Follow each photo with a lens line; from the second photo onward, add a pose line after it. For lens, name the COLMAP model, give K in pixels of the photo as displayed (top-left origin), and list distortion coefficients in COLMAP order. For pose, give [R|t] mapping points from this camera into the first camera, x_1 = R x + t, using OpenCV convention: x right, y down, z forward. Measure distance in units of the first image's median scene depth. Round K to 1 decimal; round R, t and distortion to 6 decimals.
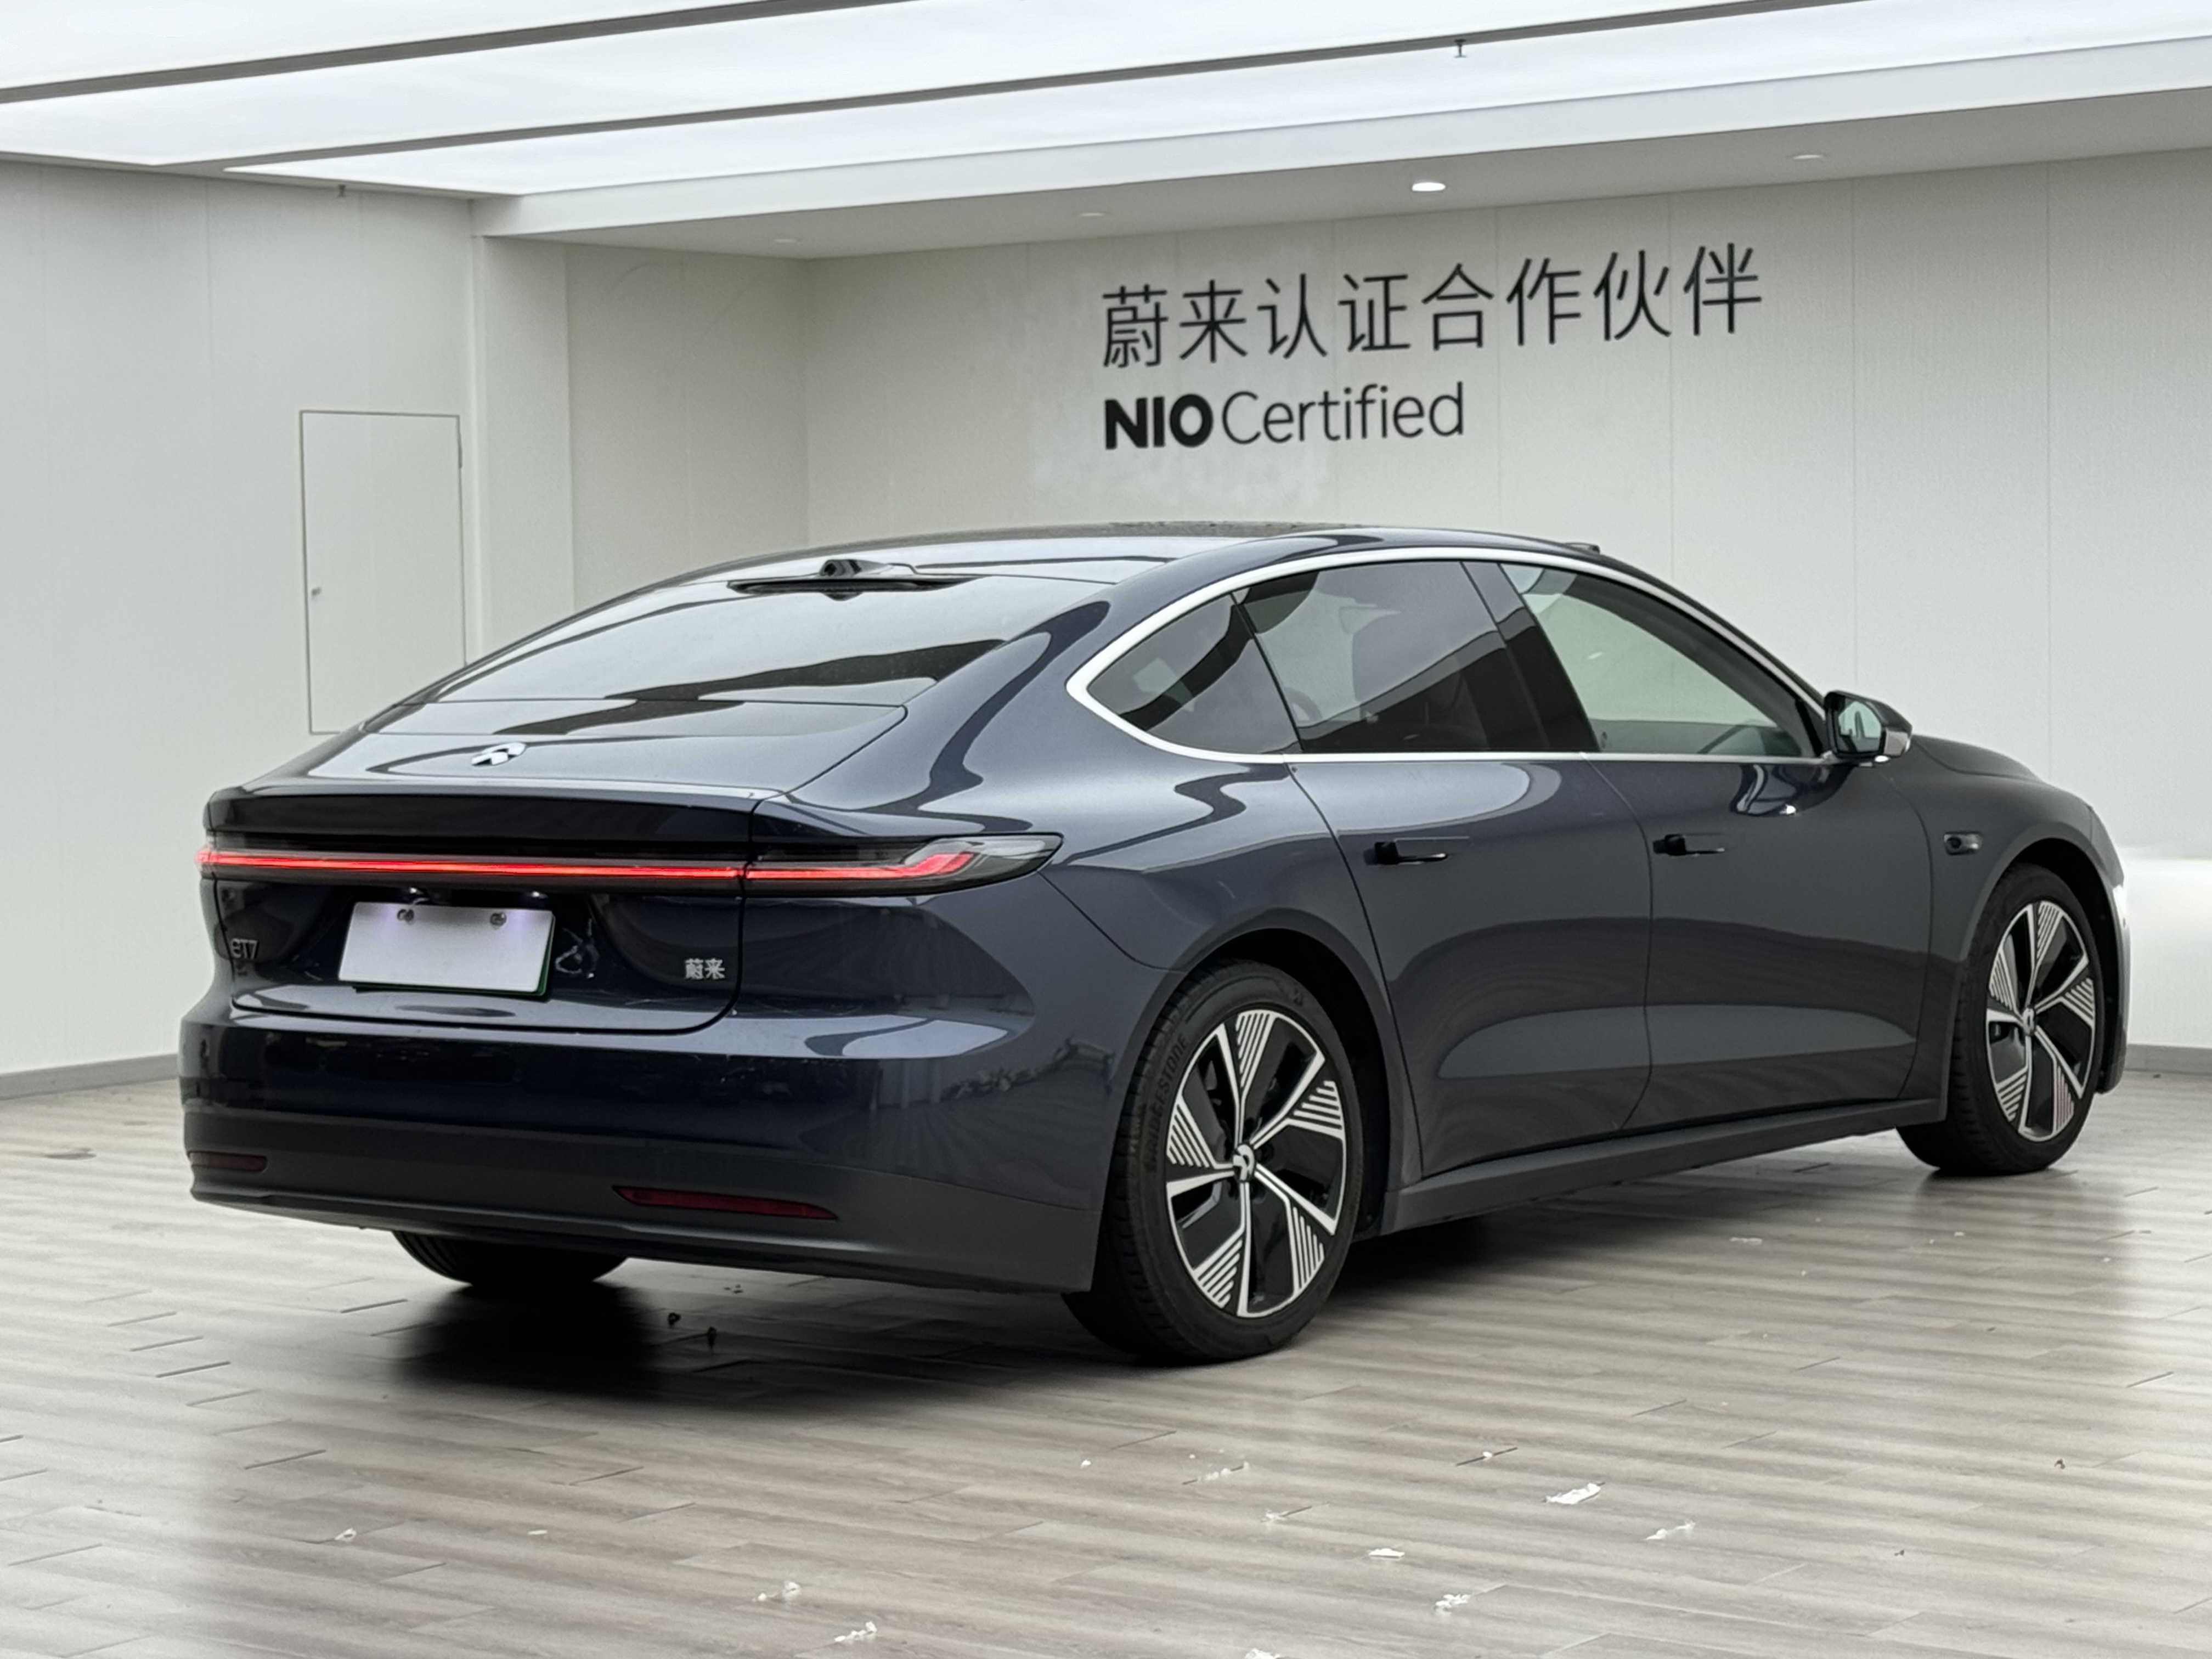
lens RADIAL K [[4810.8, 0, 1112.0], [0, 4810.8, 846.9], [0, 0, 1]] dist [0.133690, 0.000000]
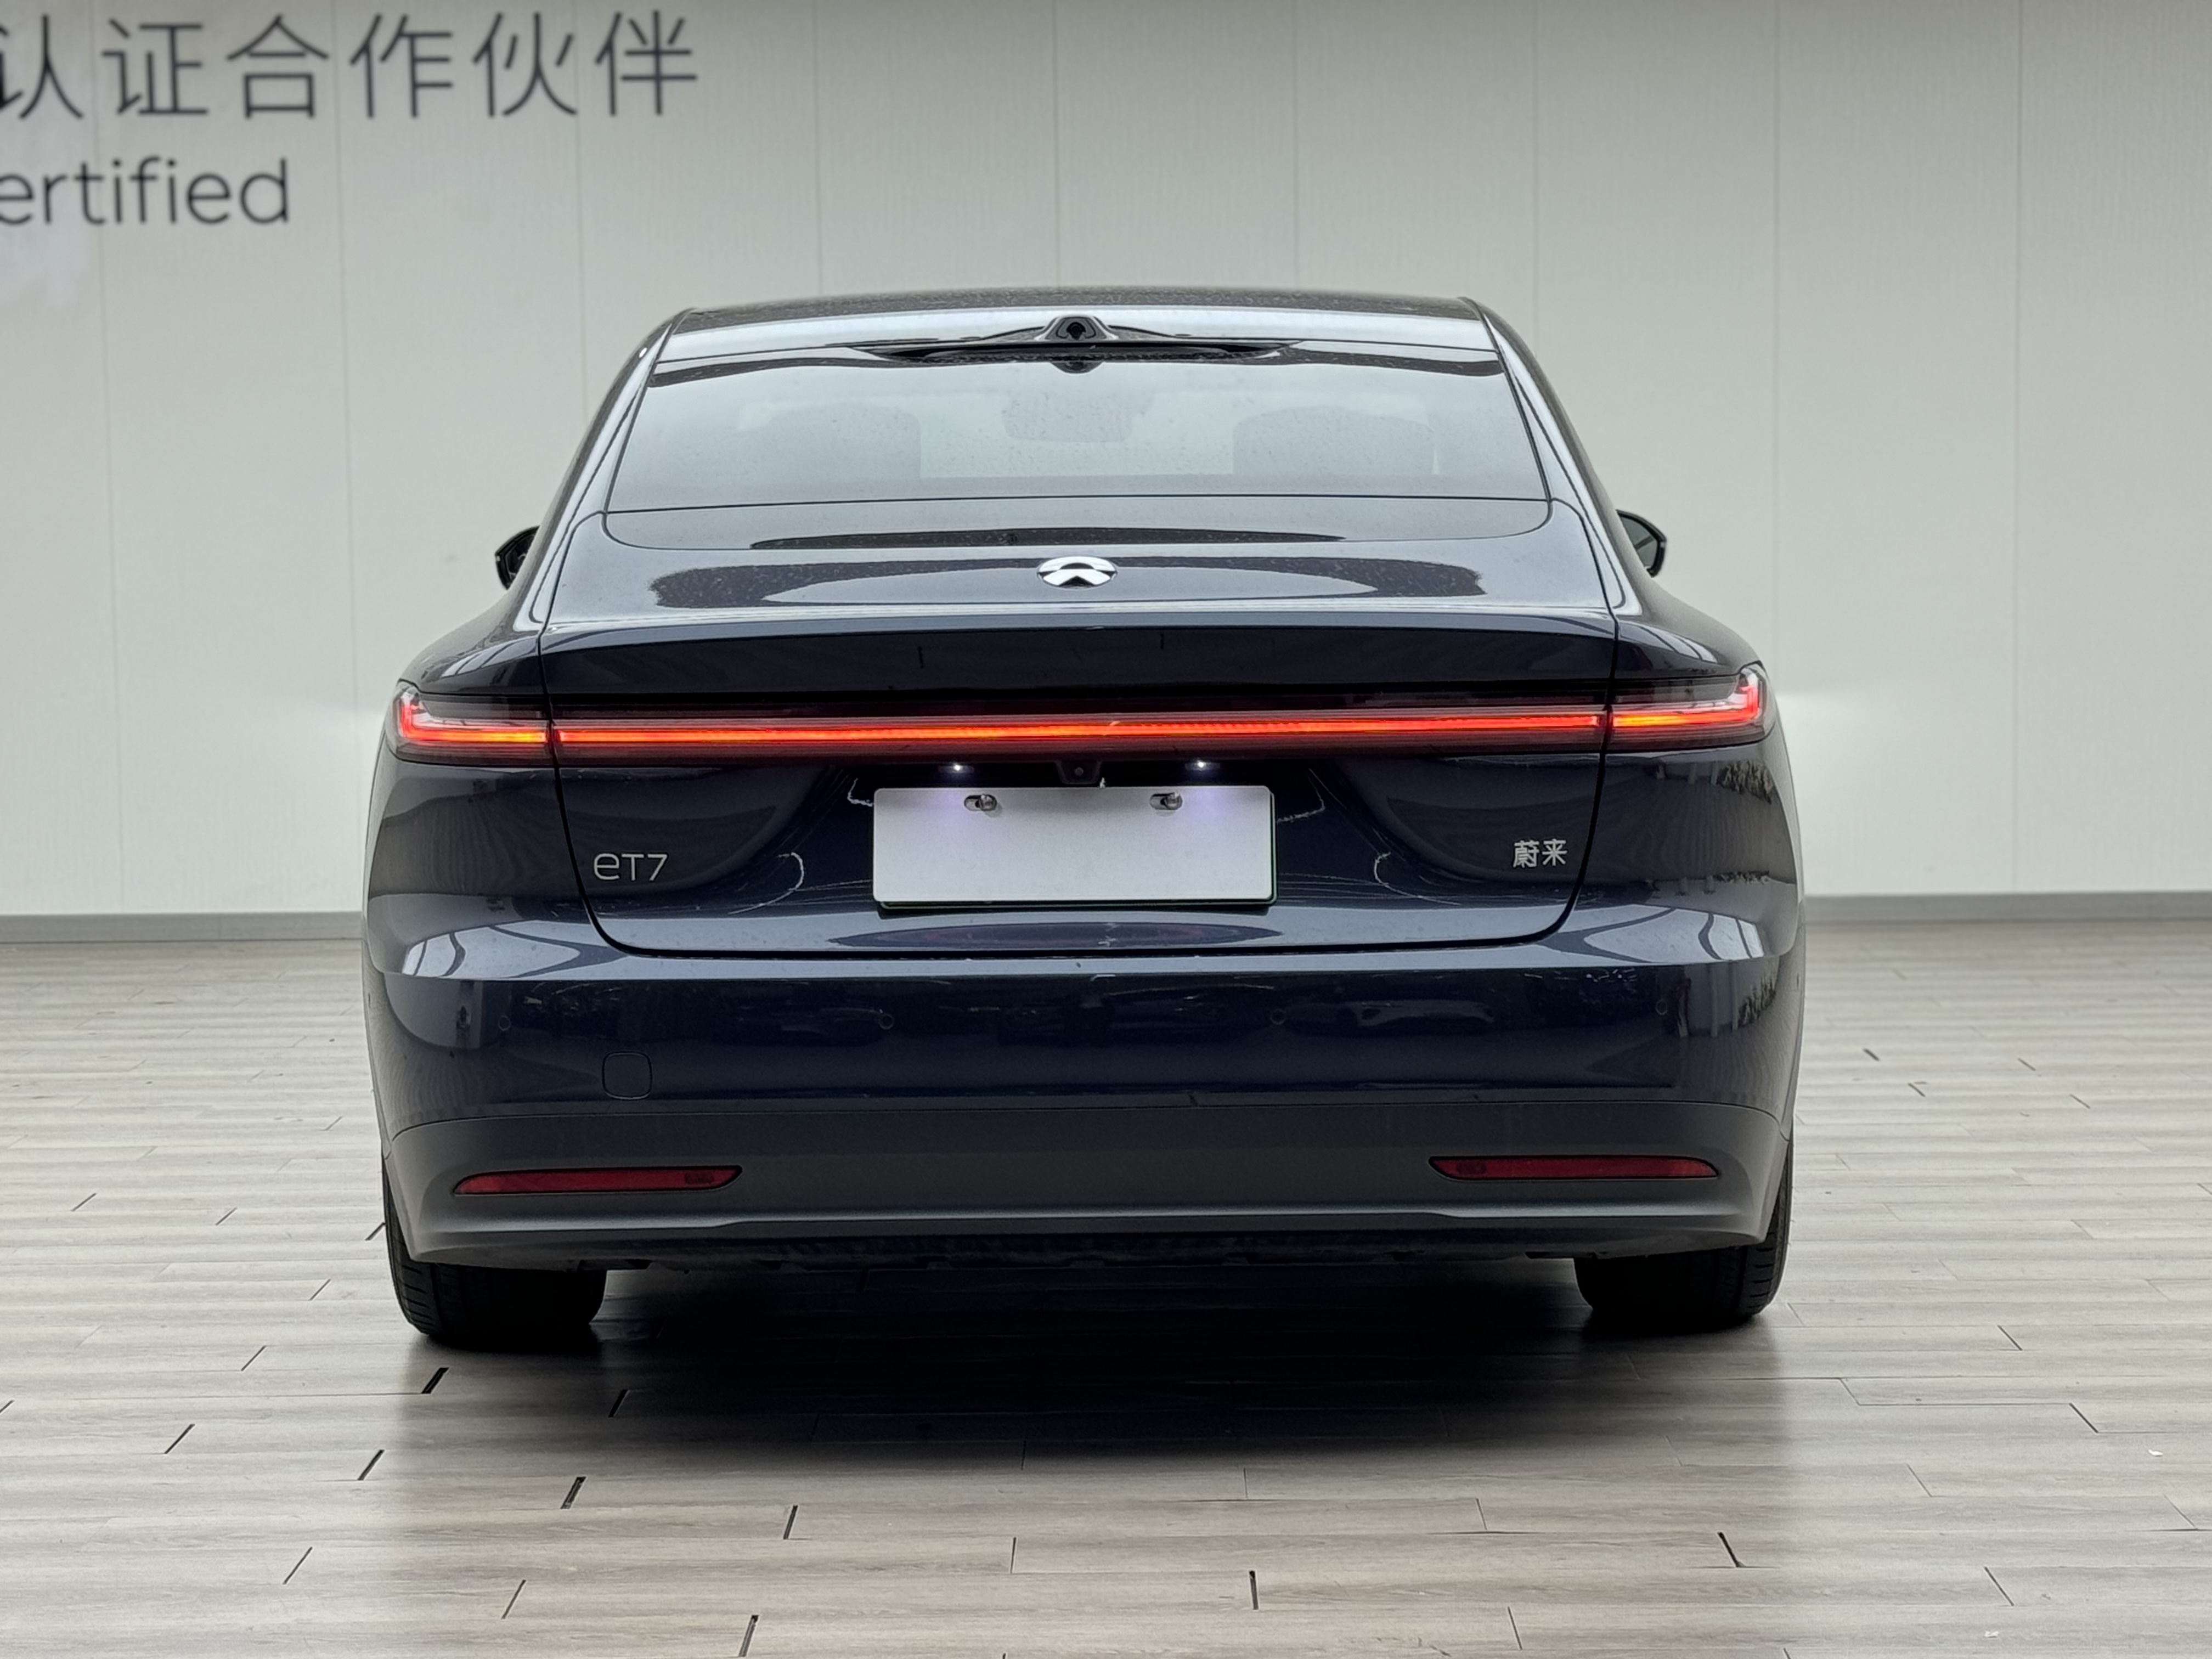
lens RADIAL K [[4810.8, 0, 1094.2], [0, 4810.8, 807.6], [0, 0, 1]] dist [0.133690, 0.000000]
pose [[0.782754, -0.039845, 0.621054, -0.337701], [0.031880, 0.999205, 0.023925, -0.000799], [-0.621514, 0.001072, 0.783403, 0.263553]]
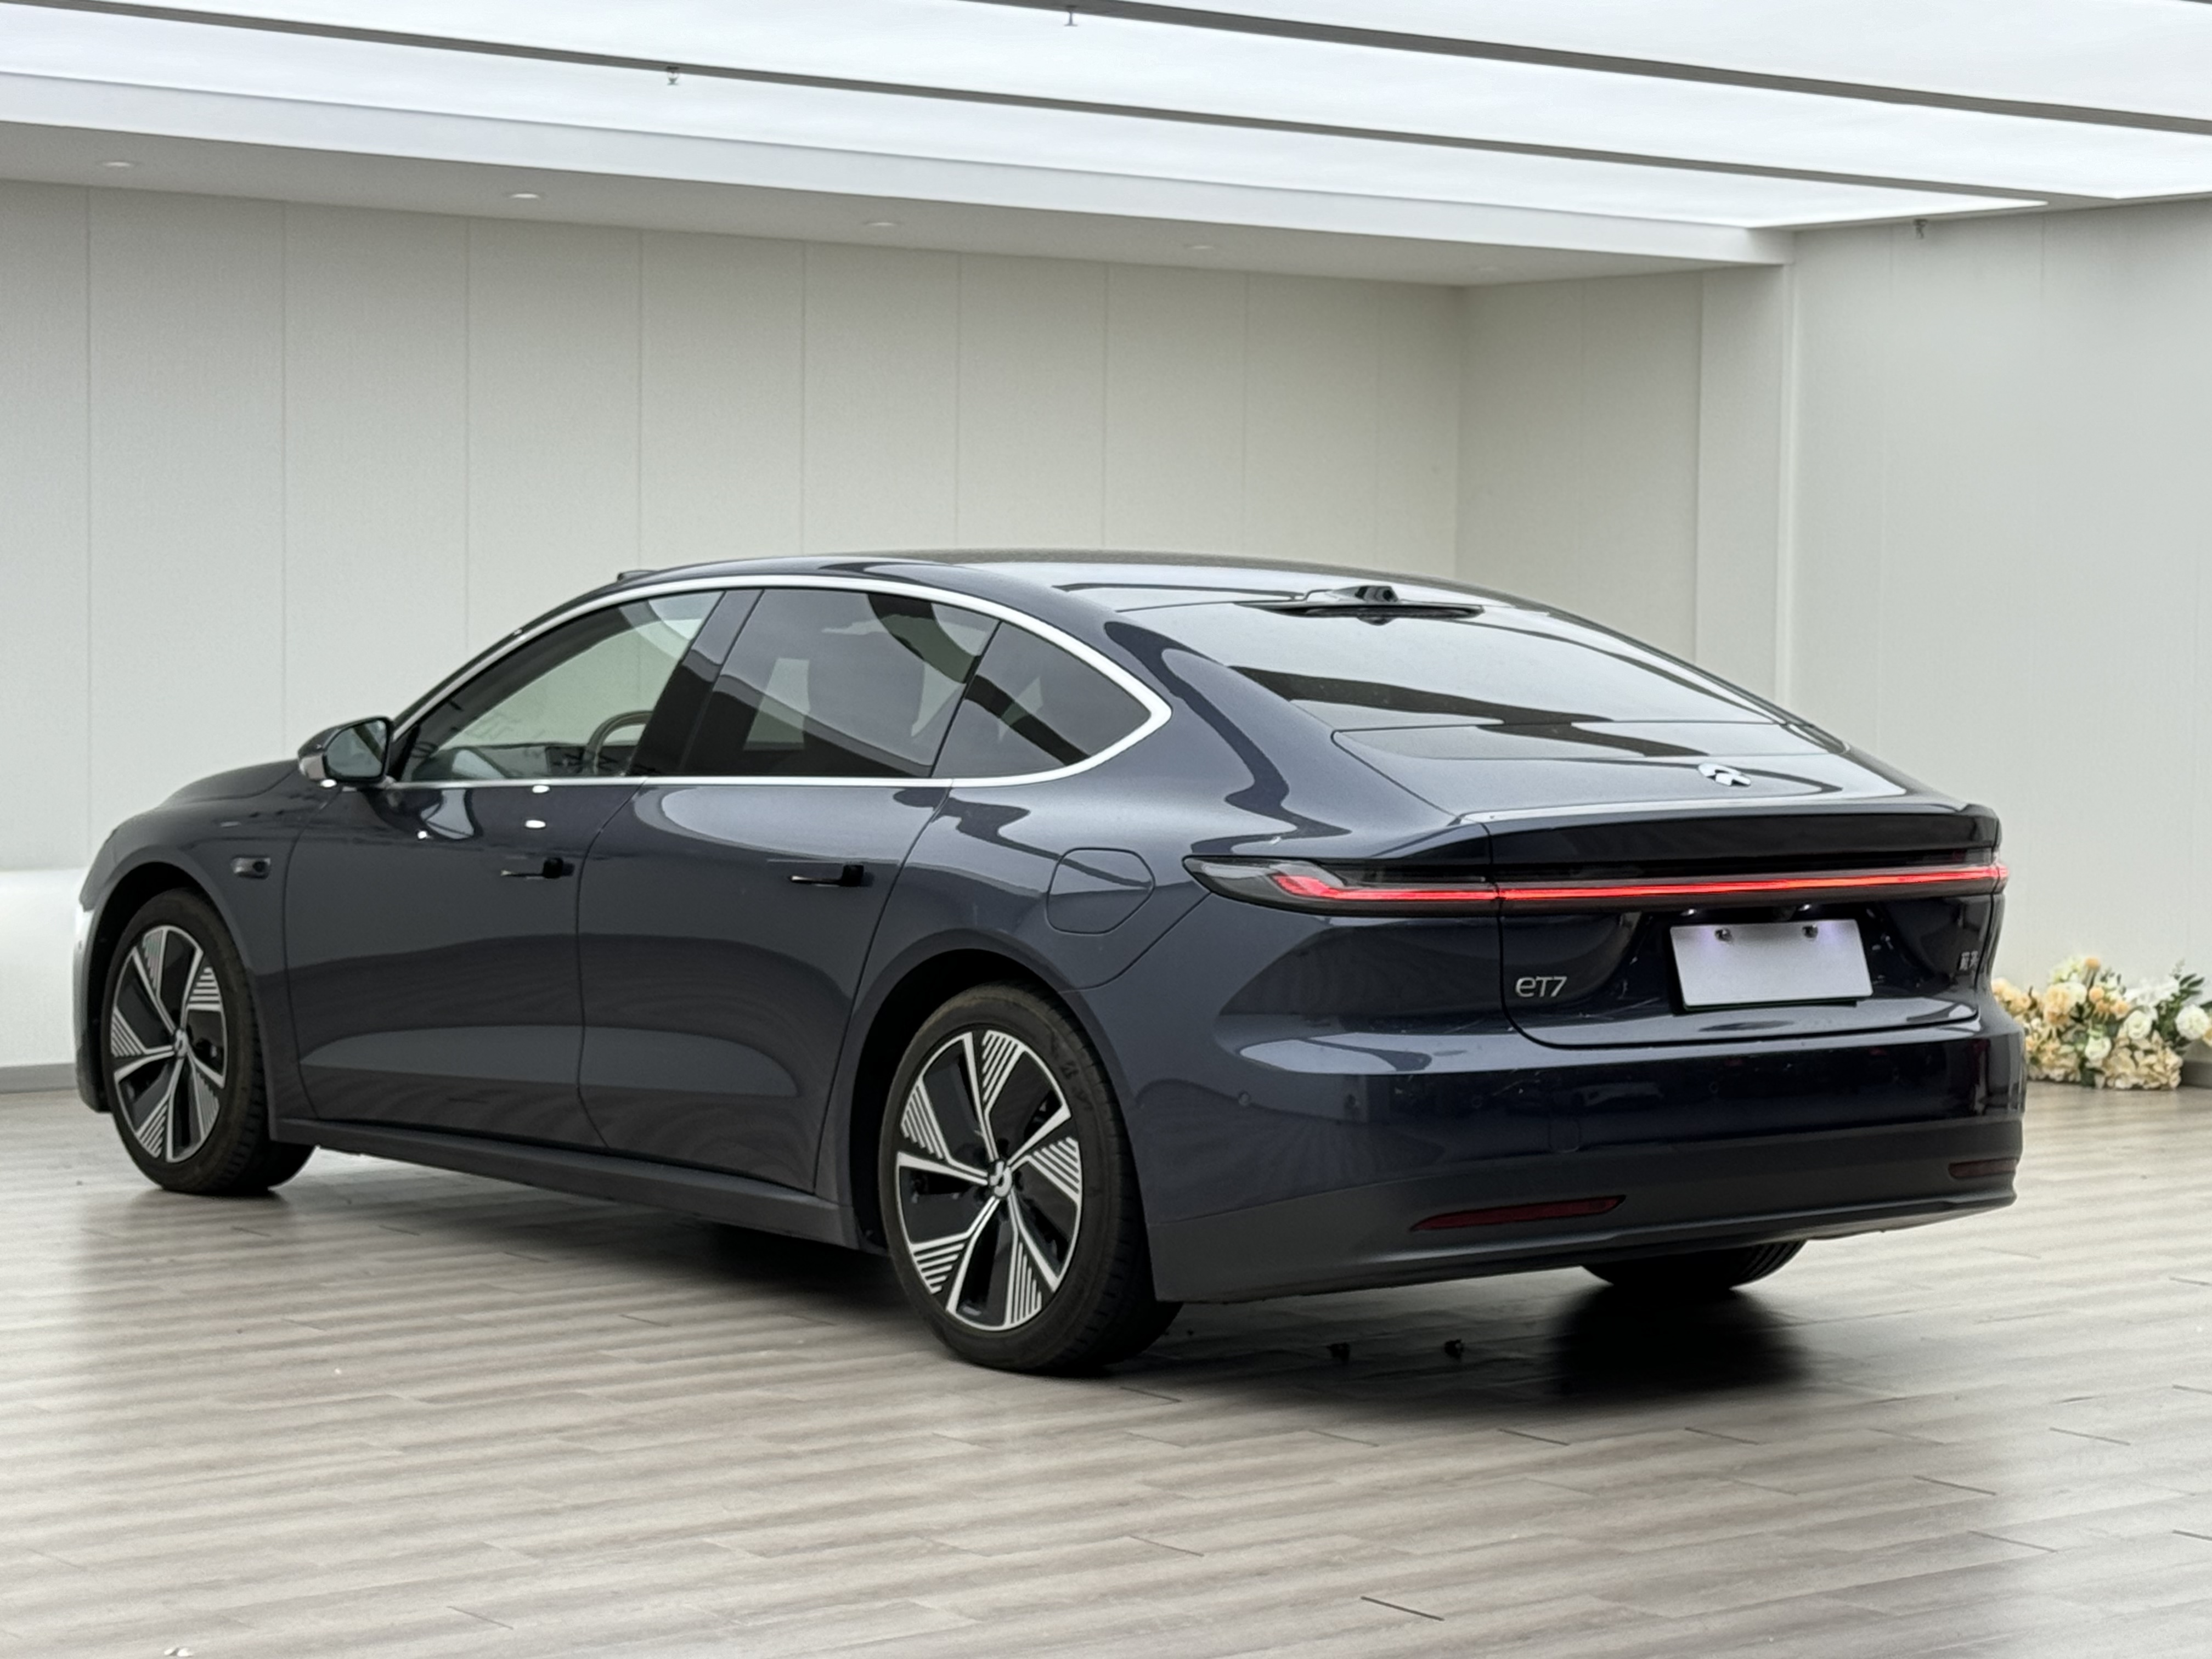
lens RADIAL K [[4810.8, 0, 1113.3], [0, 4810.8, 829.7], [0, 0, 1]] dist [0.133690, 0.000000]
pose [[0.252332, -0.026222, 0.967285, -0.685678], [0.038808, 0.999103, 0.016961, -0.017814], [-0.966862, 0.033258, 0.253123, 0.514808]]
